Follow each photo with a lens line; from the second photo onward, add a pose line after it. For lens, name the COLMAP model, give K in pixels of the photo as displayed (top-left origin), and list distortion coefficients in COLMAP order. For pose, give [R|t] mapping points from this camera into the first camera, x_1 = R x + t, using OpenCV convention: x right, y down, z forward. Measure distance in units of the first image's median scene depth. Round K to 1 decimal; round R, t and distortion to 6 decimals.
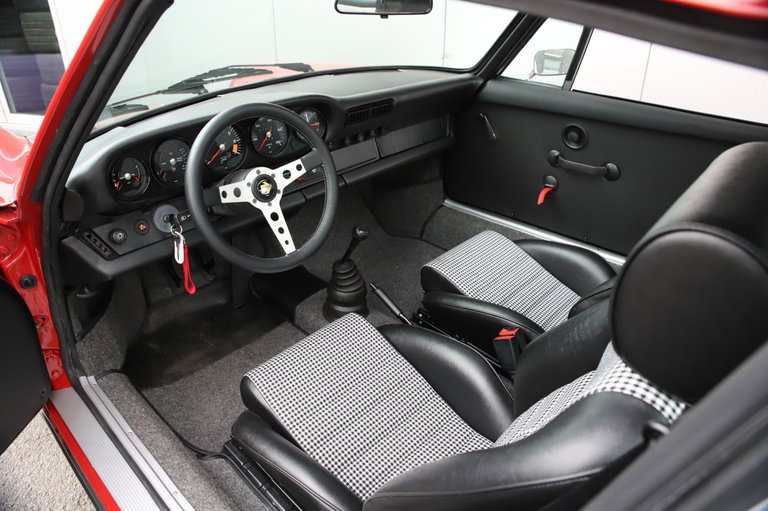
lens RADIAL K [[506.4, 0, 379.2], [0, 506.4, 253.3], [0, 0, 1]] dist [-0.130280, 0.070101]
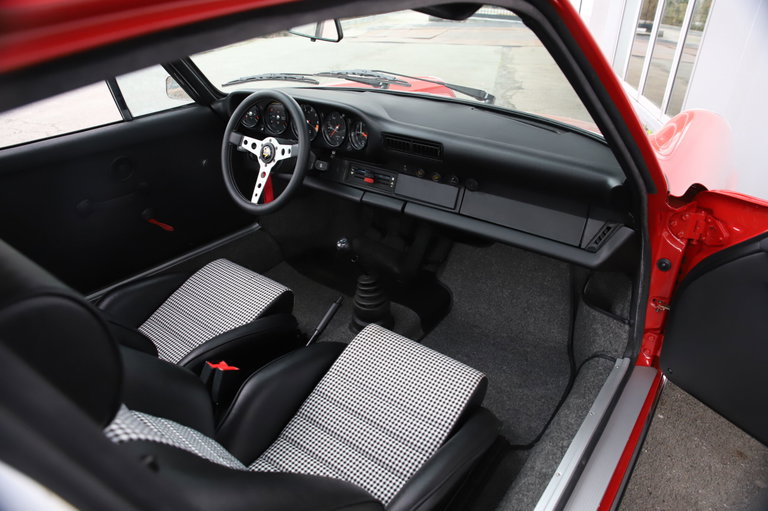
lens RADIAL K [[506.4, 0, 385.2], [0, 506.4, 256.1], [0, 0, 1]] dist [-0.130280, 0.070101]
pose [[0.122718, 0.475838, -0.870930, 1.066311], [-0.491404, 0.791569, 0.363237, -0.530171], [0.862242, 0.383403, 0.330969, 0.893641]]
